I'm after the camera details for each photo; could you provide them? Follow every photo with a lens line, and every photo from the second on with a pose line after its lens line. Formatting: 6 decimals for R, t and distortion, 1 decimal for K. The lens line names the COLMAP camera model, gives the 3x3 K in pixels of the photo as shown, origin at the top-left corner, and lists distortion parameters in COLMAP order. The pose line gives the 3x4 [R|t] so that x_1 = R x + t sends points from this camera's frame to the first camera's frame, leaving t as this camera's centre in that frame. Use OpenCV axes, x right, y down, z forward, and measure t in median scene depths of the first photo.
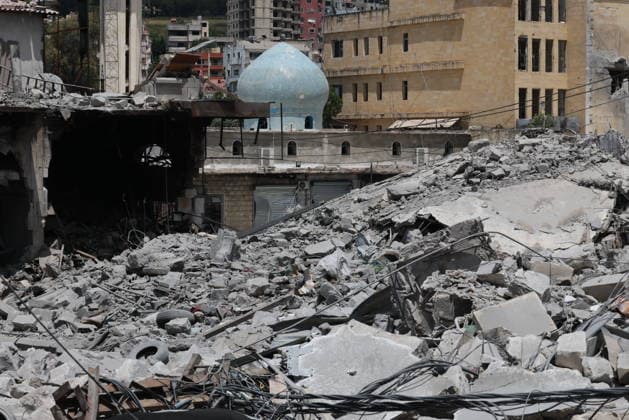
lens RADIAL K [[1573.1, 0, 315.3], [0, 1573.1, 209.4], [0, 0, 1]] dist [-0.129089, 0.000000]
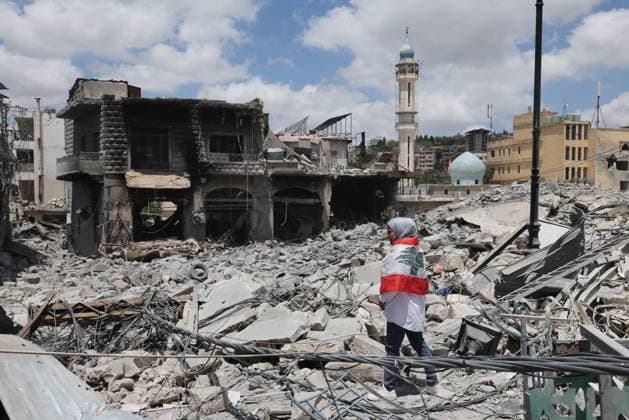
lens RADIAL K [[549.8, 0, 317.3], [0, 549.8, 214.4], [0, 0, 1]] dist [0.008832, 0.007040]
pose [[0.947362, 0.009874, -0.320013, 0.130540], [-0.009937, 0.999950, 0.001435, 0.000033], [0.320011, 0.001821, 0.947412, 0.167166]]
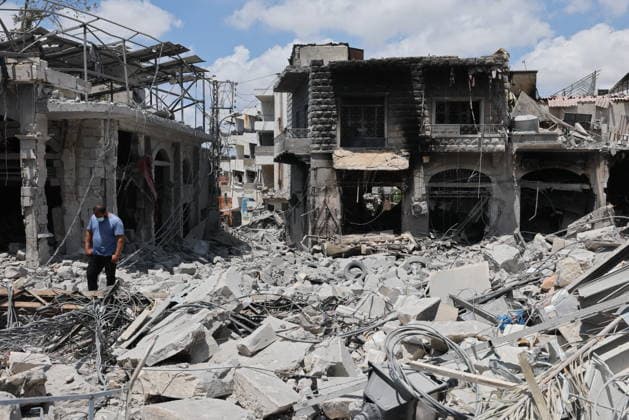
lens RADIAL K [[679.8, 0, 314.7], [0, 679.8, 214.4], [0, 0, 1]] dist [0.007898, 0.000000]
pose [[0.702063, 0.032436, -0.711375, 0.201280], [-0.026139, 0.999463, 0.019775, 0.005144], [0.711635, 0.004712, 0.702534, 0.260644]]
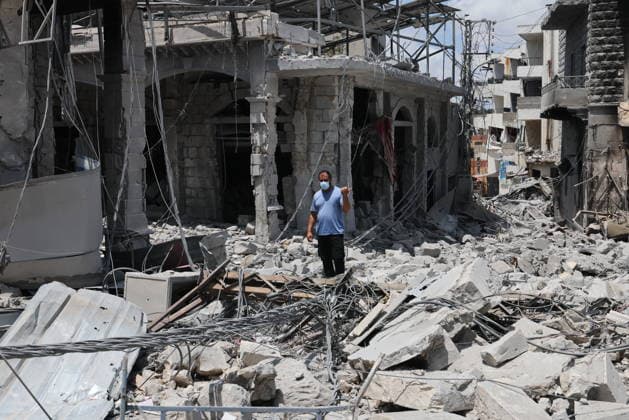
lens RADIAL K [[822.3, 0, 316.3], [0, 822.3, 209.9], [0, 0, 1]] dist [0.000640, 0.000000]
pose [[0.436353, 0.069841, -0.897061, 0.210269], [-0.025662, 0.997543, 0.065181, -0.000184], [0.899410, -0.005421, 0.437073, 0.256466]]
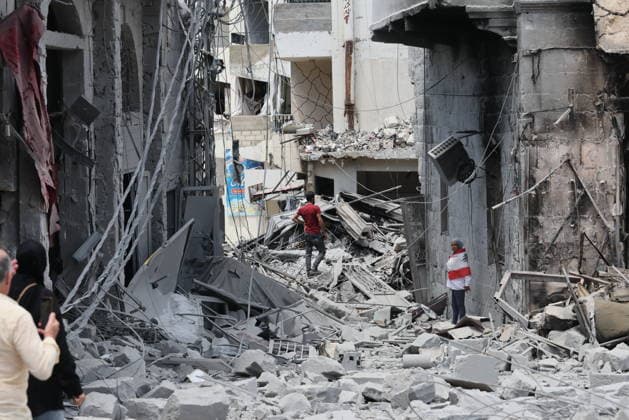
lens RADIAL K [[1887.5, 0, 314.4], [0, 1887.5, 210.0], [0, 0, 1]] dist [-0.171361, 0.000000]
pose [[0.673607, 0.021614, -0.738773, 0.036973], [-0.007171, 0.999716, 0.022709, 0.009849], [0.739055, -0.009999, 0.673571, 0.321428]]
